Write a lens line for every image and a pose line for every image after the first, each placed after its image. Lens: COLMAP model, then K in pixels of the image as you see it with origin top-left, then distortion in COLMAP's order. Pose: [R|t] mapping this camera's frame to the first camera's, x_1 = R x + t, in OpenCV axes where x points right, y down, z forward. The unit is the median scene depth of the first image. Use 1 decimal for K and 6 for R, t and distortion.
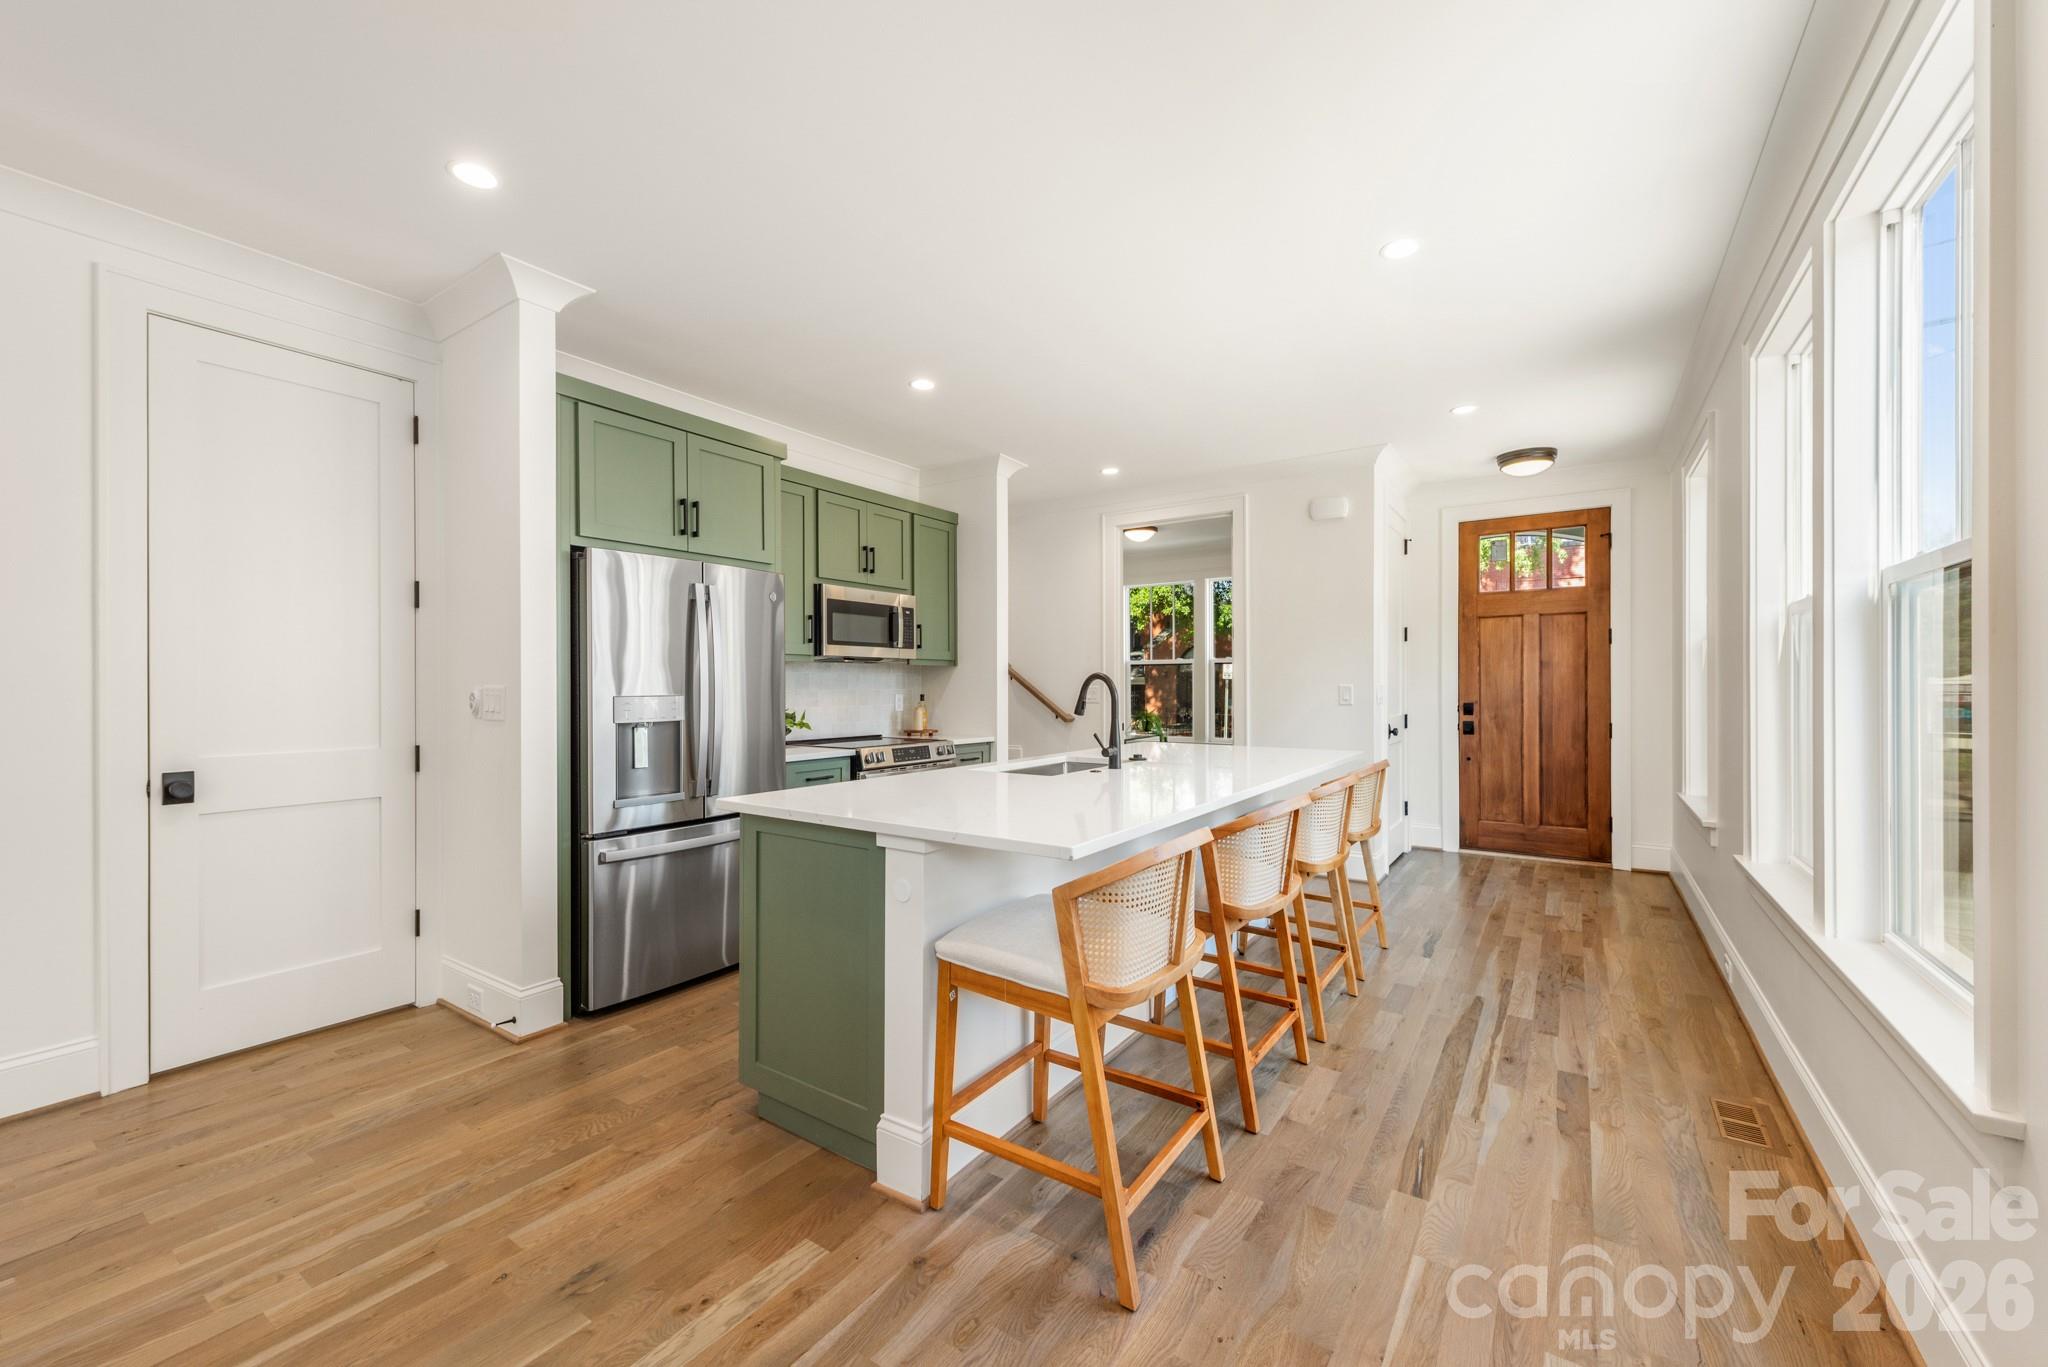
lens RADIAL K [[798.0, 0, 1026.9], [0, 798.0, 686.2], [0, 0, 1]] dist [0.016673, -0.003824]
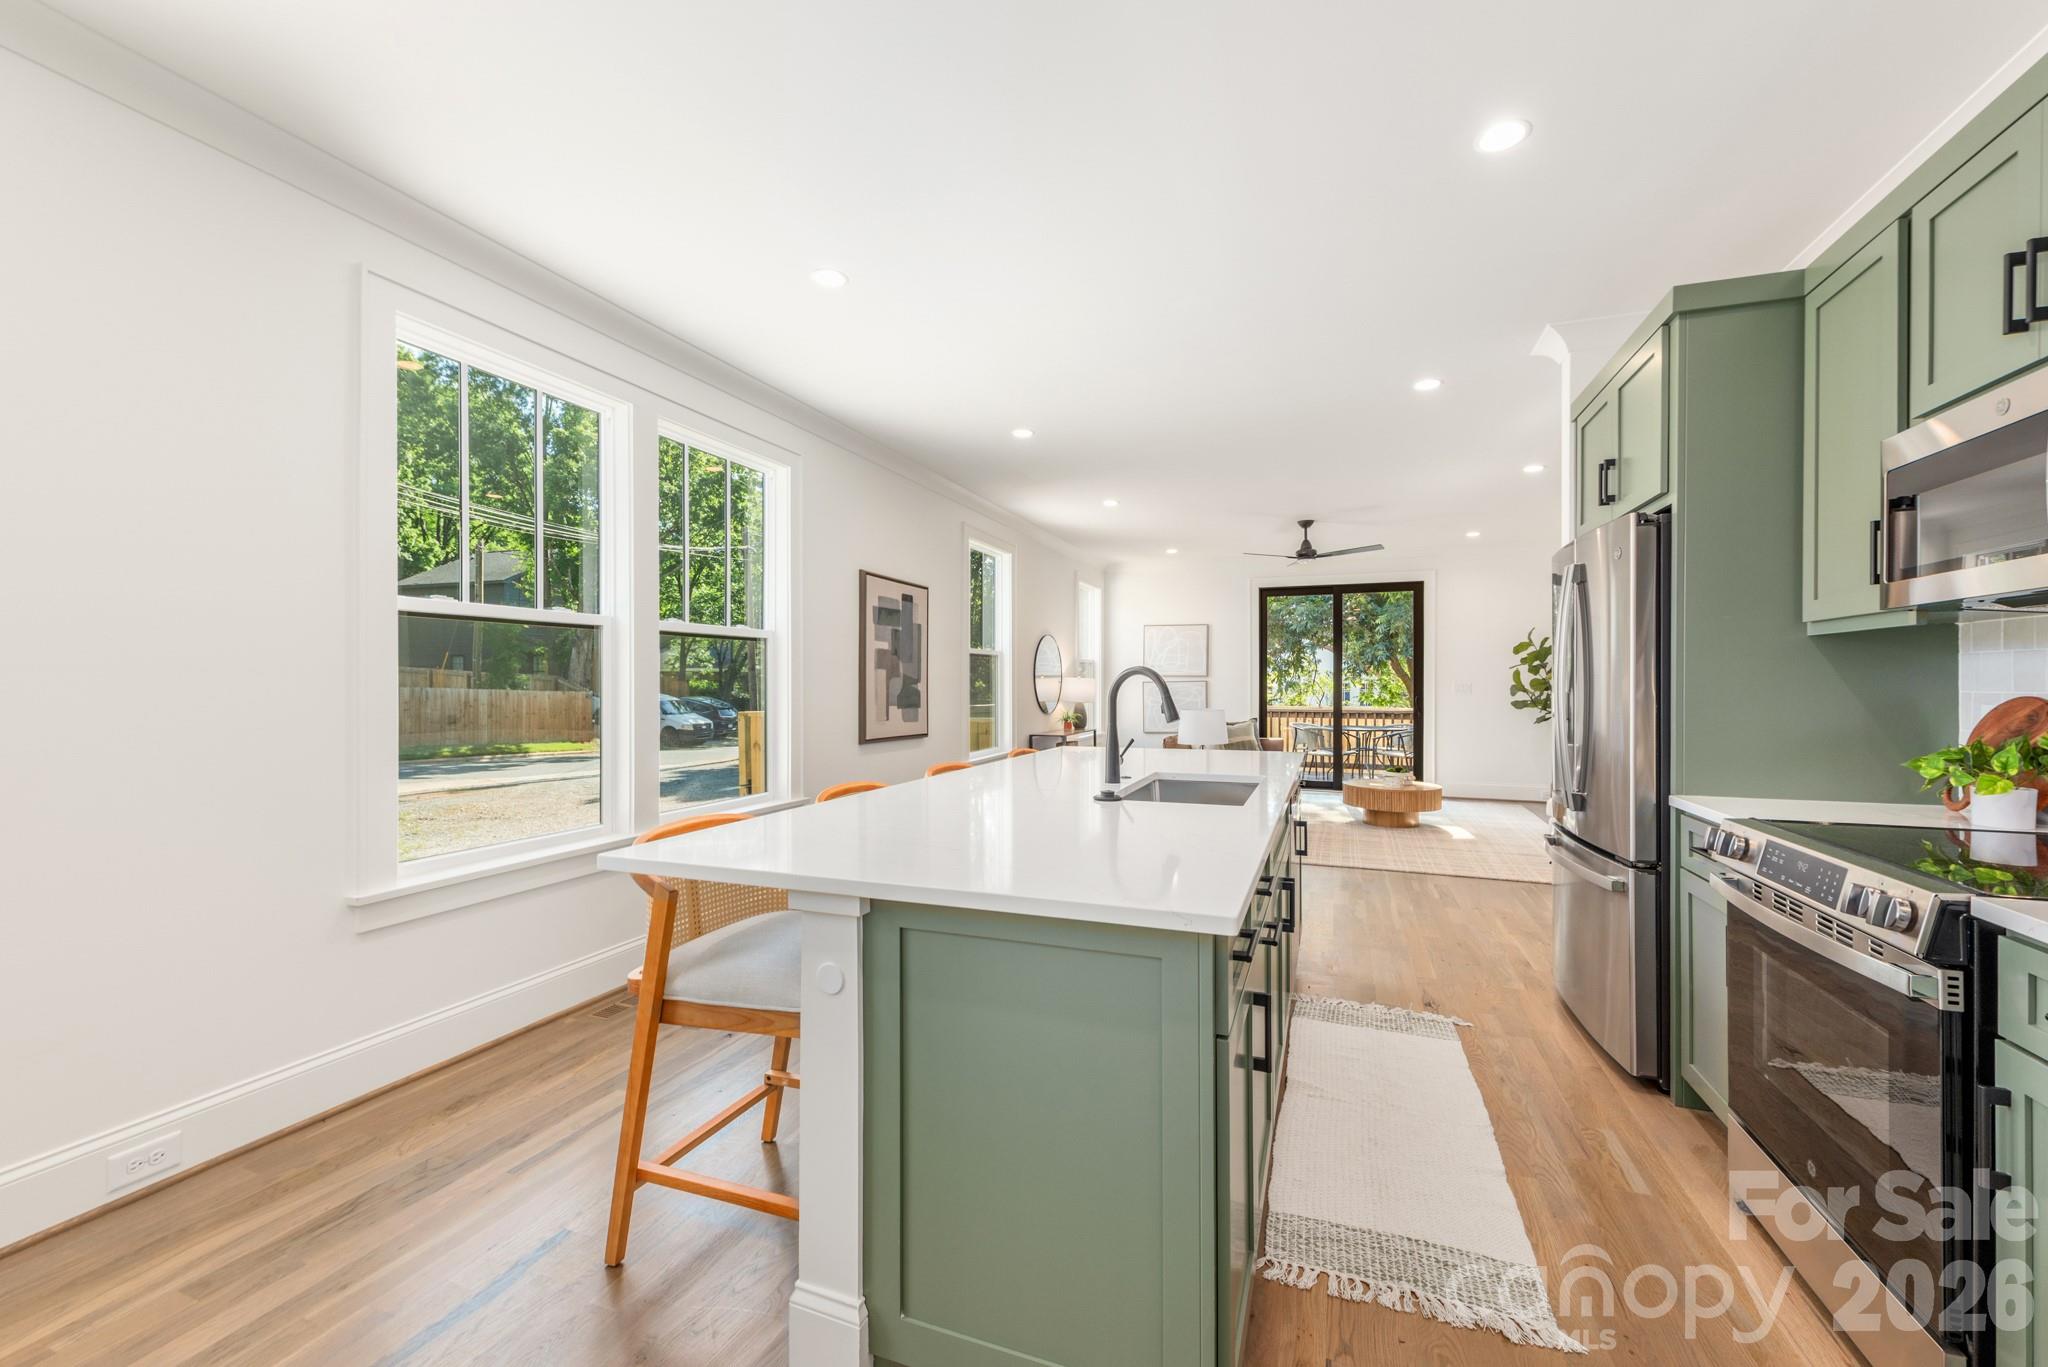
lens RADIAL K [[797.5, 0, 1040.4], [0, 797.5, 683.4], [0, 0, 1]] dist [0.006254, -0.000075]
pose [[-0.970750, 0.002194, -0.240083, 0.312810], [0.001870, 0.999997, 0.001579, -0.001566], [0.240086, 0.001083, -0.970751, 1.468013]]
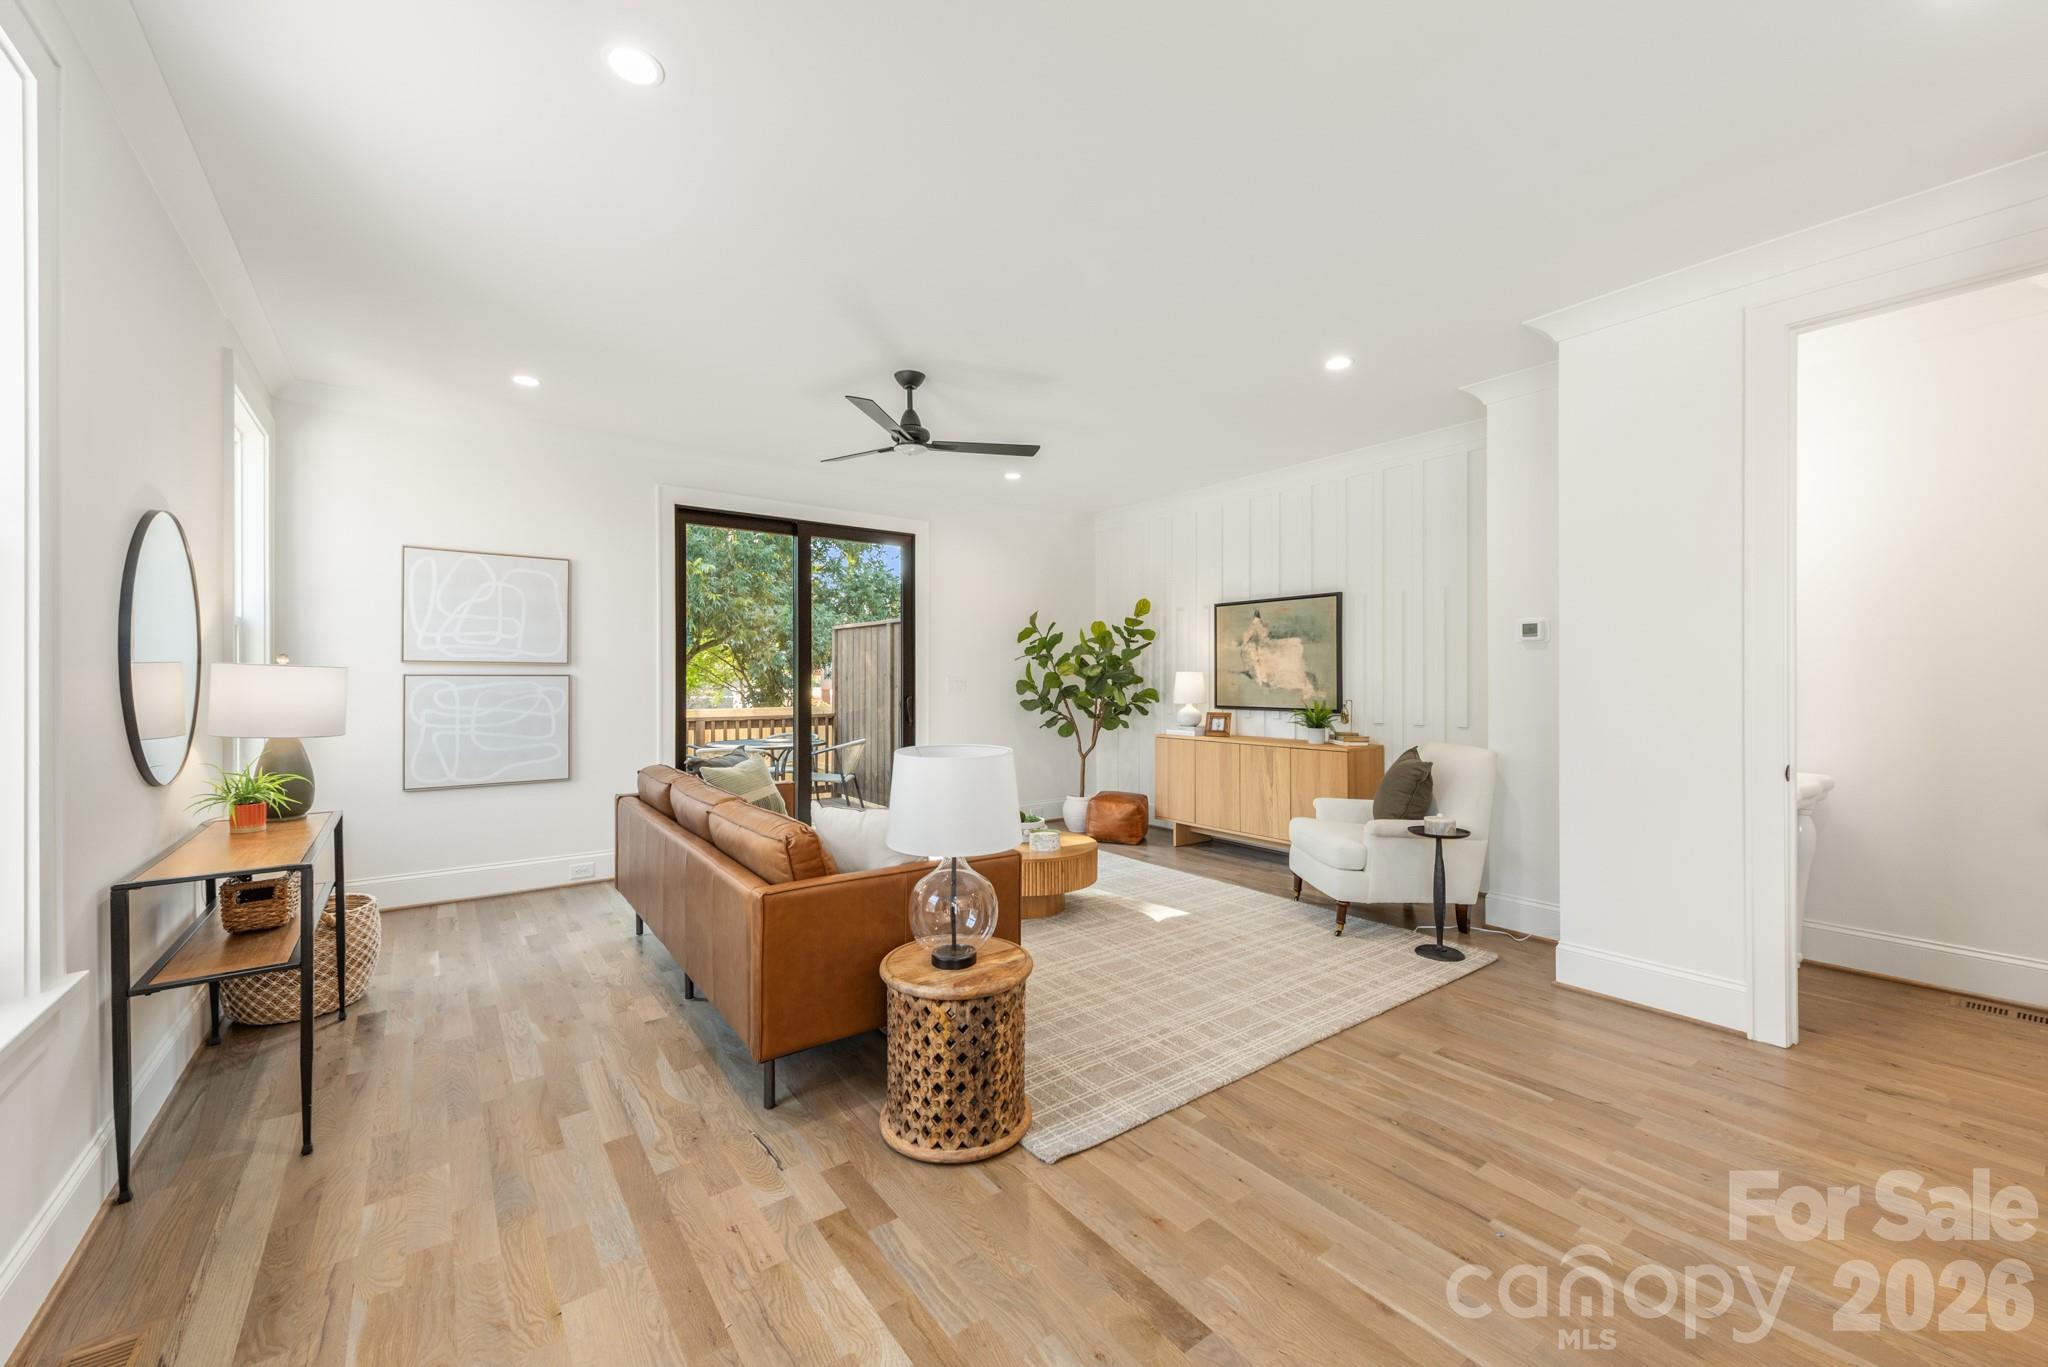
lens RADIAL K [[792.2, 0, 1031.7], [0, 792.2, 681.6], [0, 0, 1]] dist [0.008040, -0.000250]
pose [[-0.316163, 0.005880, -0.948687, 0.152900], [-0.000584, 0.999979, 0.006393, -0.000589], [0.948705, 0.002575, -0.316153, 0.259839]]
